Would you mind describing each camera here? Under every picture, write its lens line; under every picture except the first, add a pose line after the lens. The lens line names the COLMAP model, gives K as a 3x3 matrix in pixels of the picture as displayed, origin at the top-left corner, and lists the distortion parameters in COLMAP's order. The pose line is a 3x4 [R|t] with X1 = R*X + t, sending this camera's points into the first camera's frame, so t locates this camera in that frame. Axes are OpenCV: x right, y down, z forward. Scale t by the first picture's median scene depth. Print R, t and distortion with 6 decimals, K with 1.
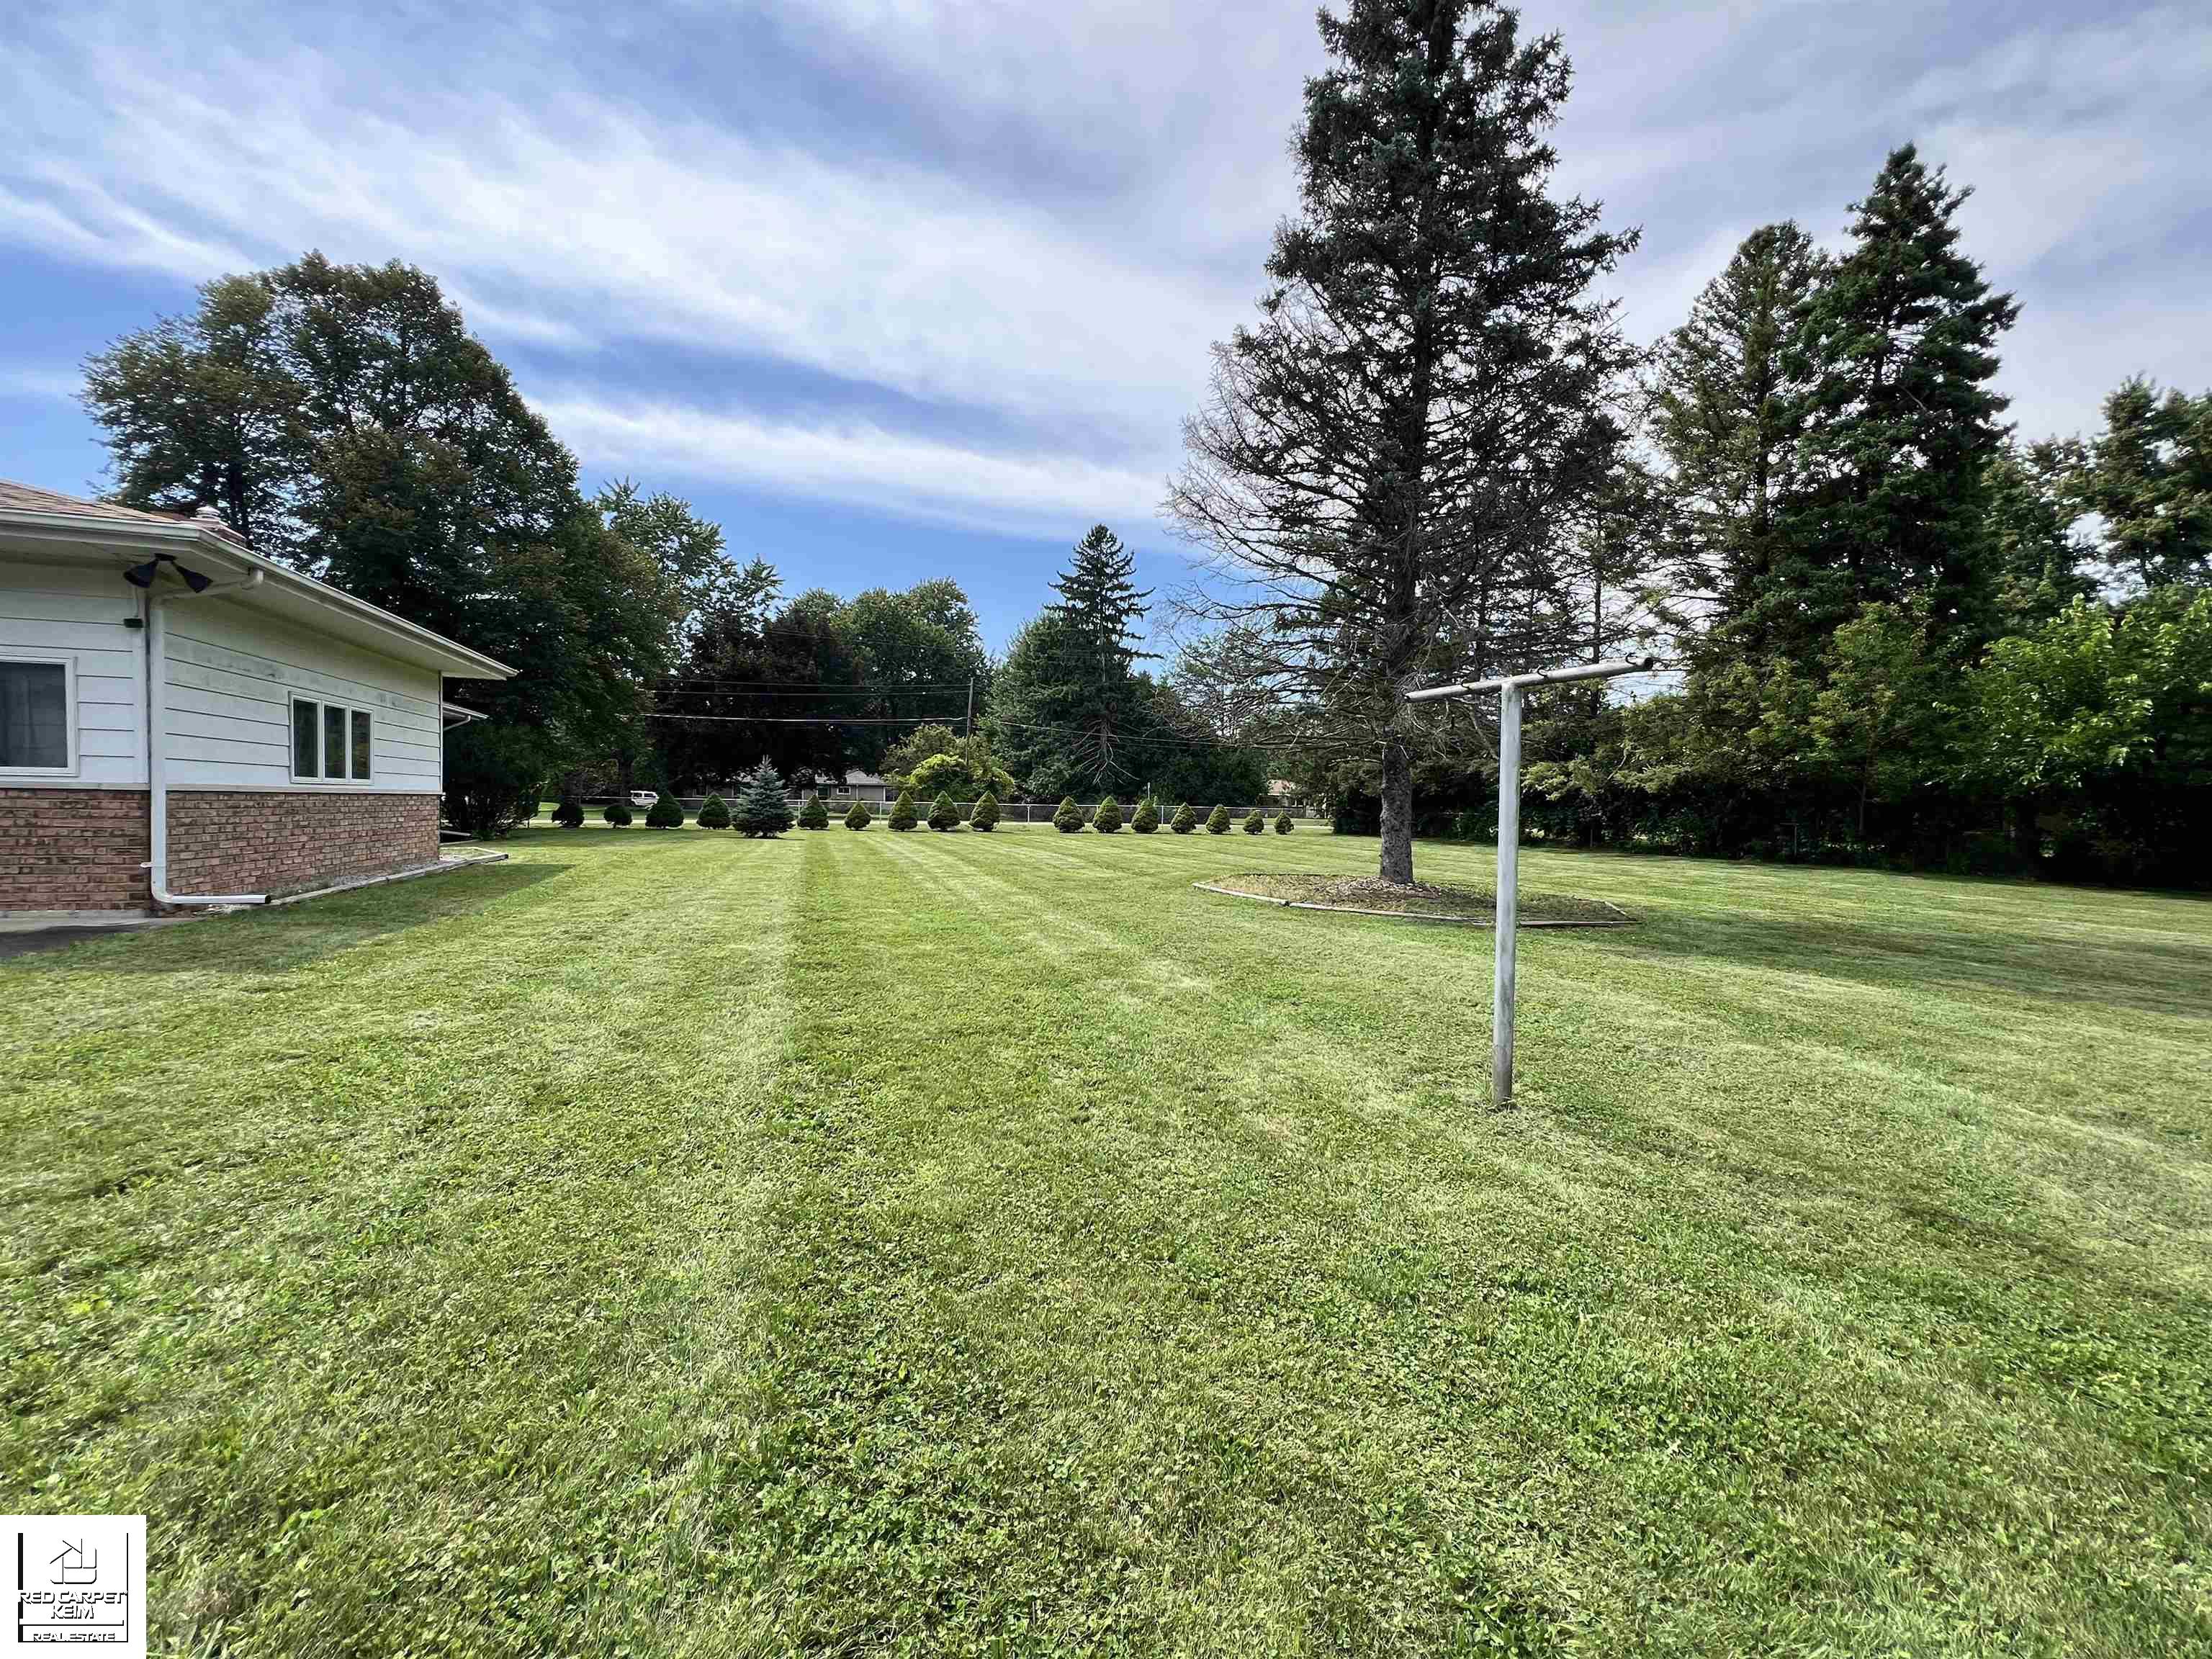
lens RADIAL K [[881.1, 0, 1103.8], [0, 881.1, 837.7], [0, 0, 1]] dist [-0.001769, 0.000223]
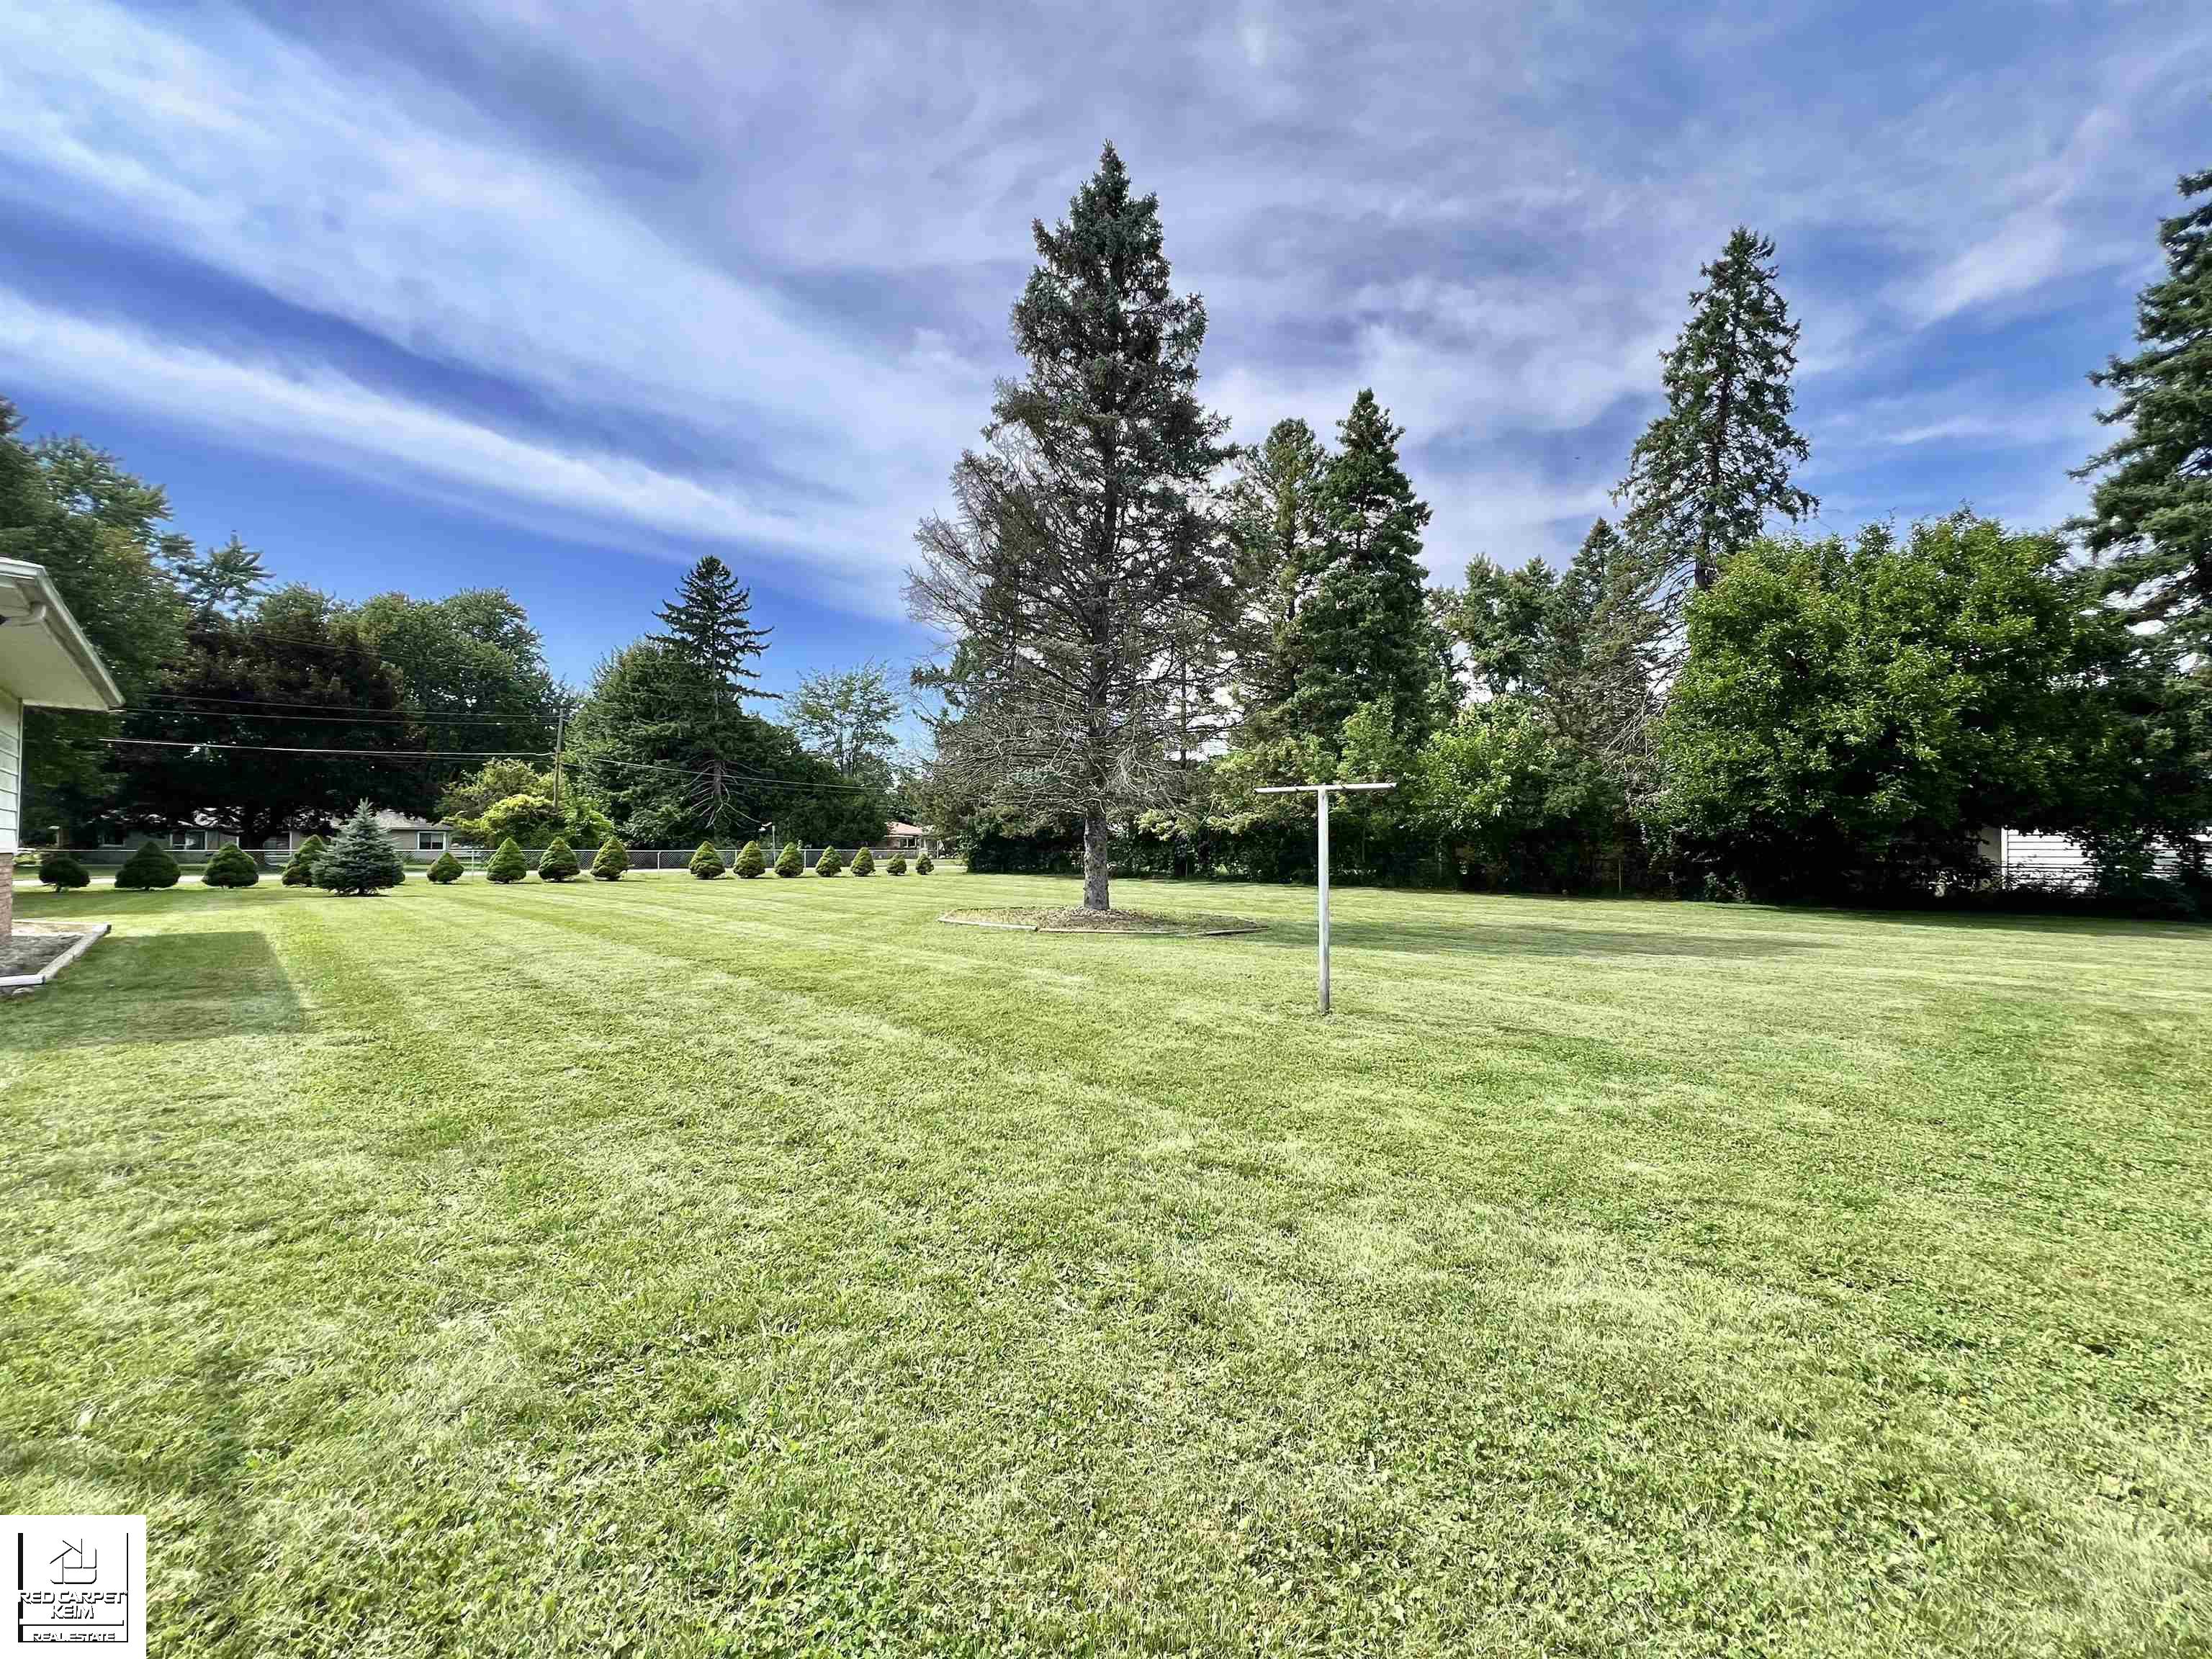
lens RADIAL K [[881.1, 0, 1103.8], [0, 881.1, 837.7], [0, 0, 1]] dist [-0.001769, 0.000223]
pose [[0.897584, -0.009685, 0.440738, -0.109395], [0.030131, 0.998768, -0.039417, -0.000523], [-0.439813, 0.048660, 0.896770, -0.067401]]
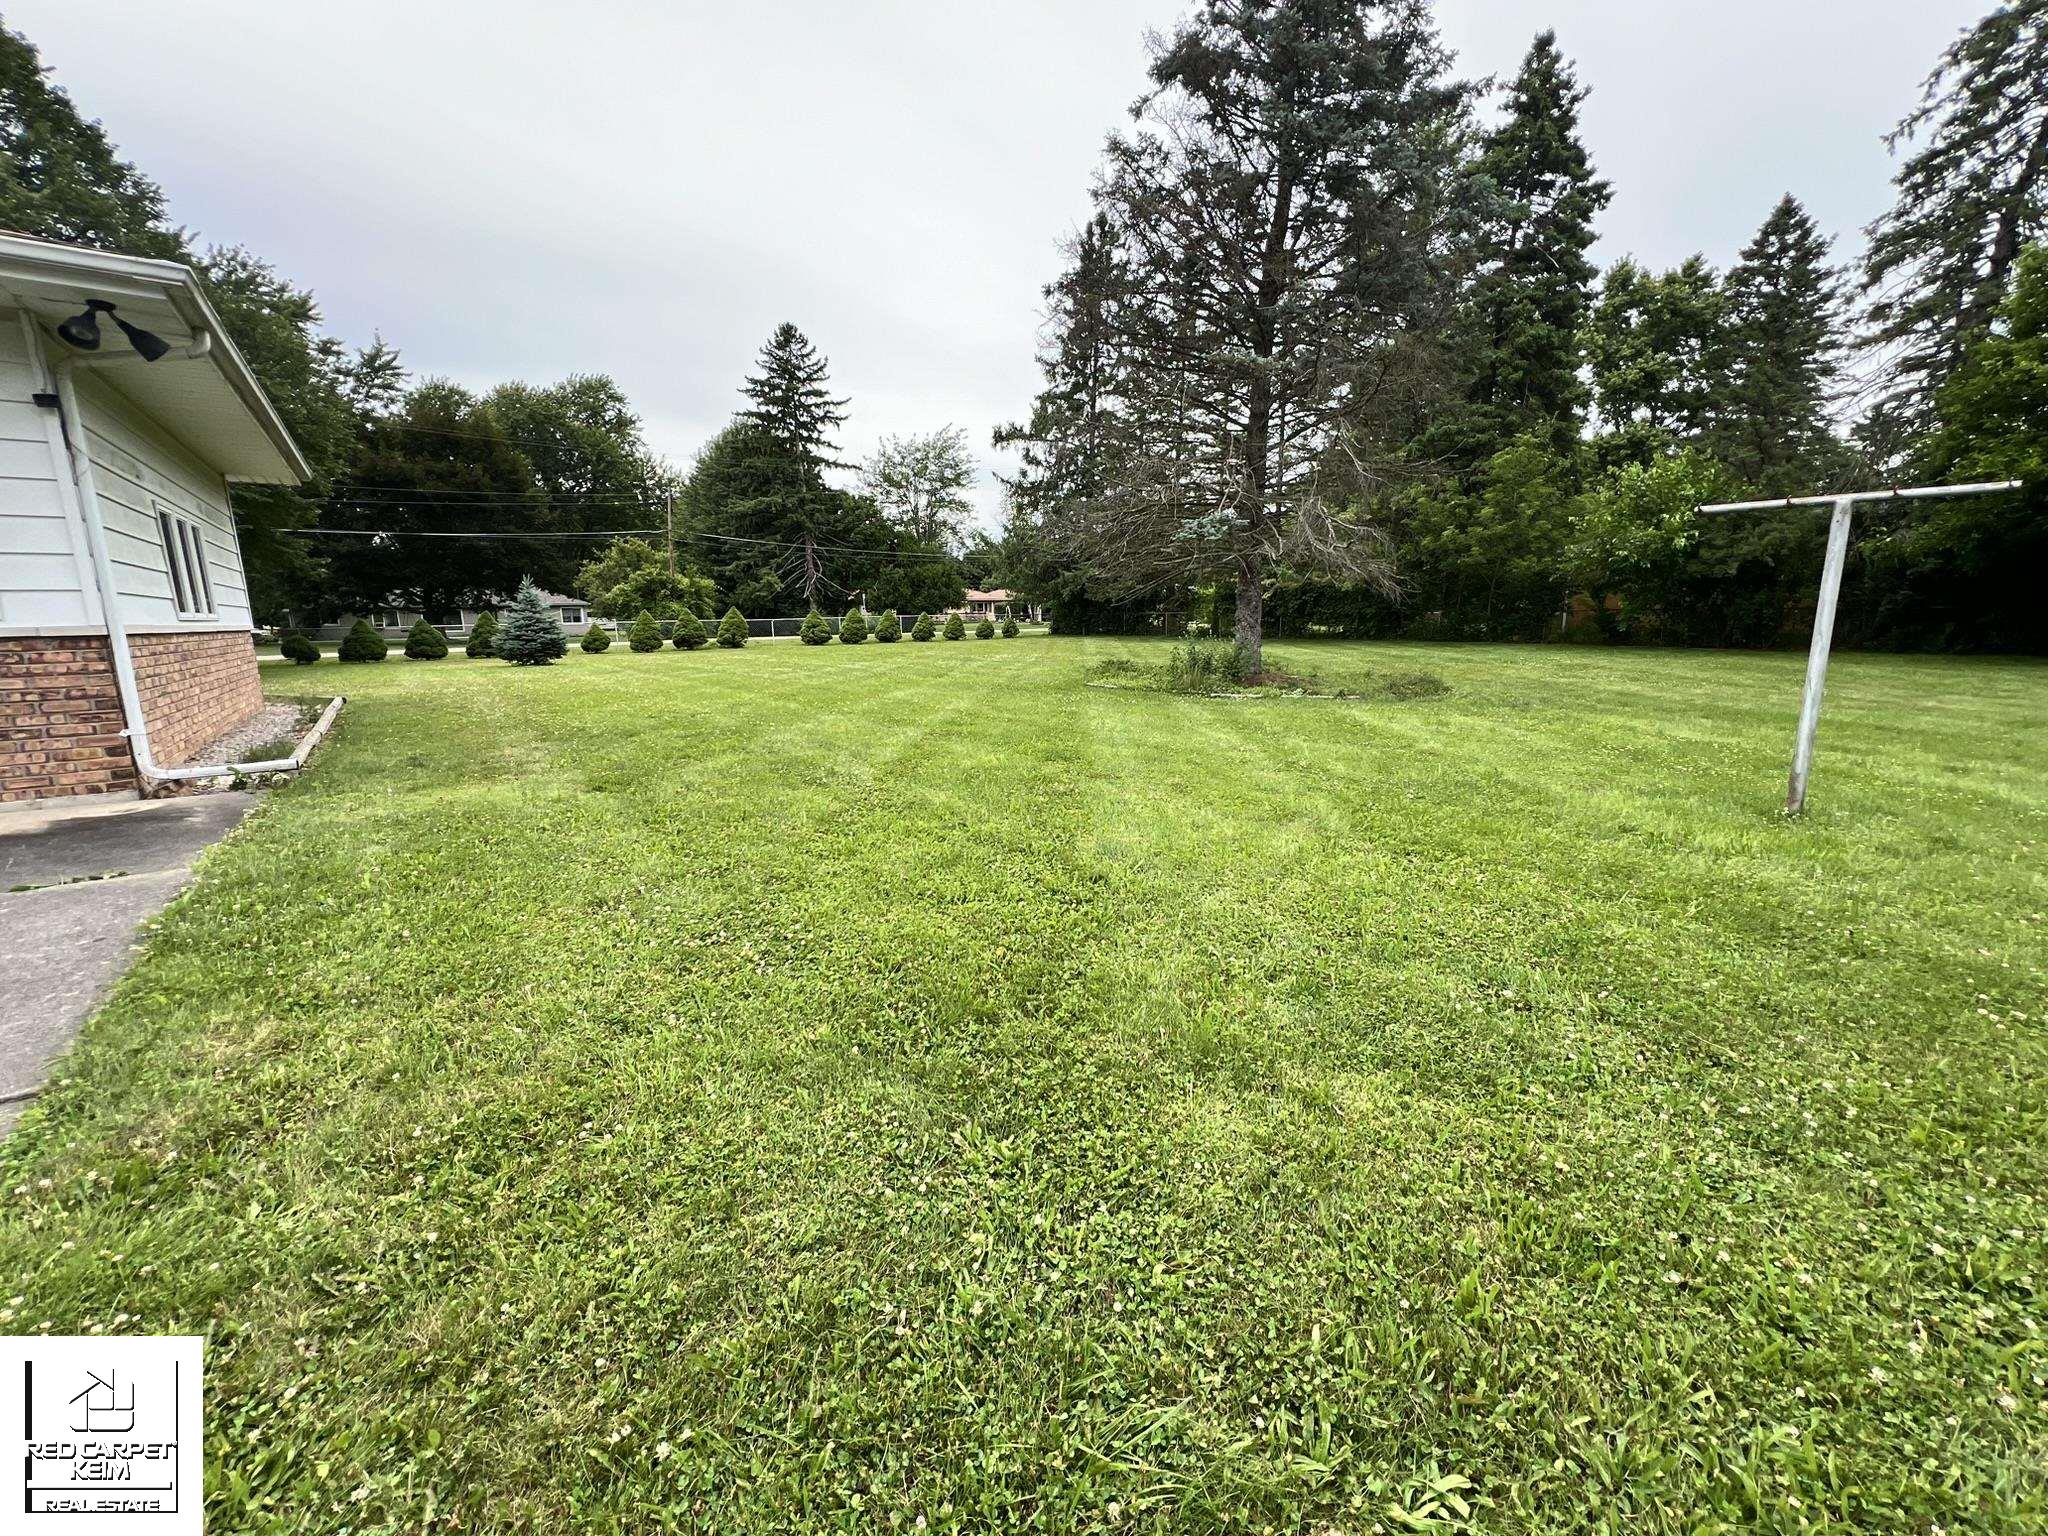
lens RADIAL K [[817.3, 0, 1024.0], [0, 817.3, 768.0], [0, 0, 1]] dist [-0.001127, 0.000655]
pose [[0.952512, -0.090805, 0.290646, -0.146361], [0.046508, 0.986685, 0.155849, -0.003636], [-0.300928, -0.134931, 0.944053, 0.022028]]
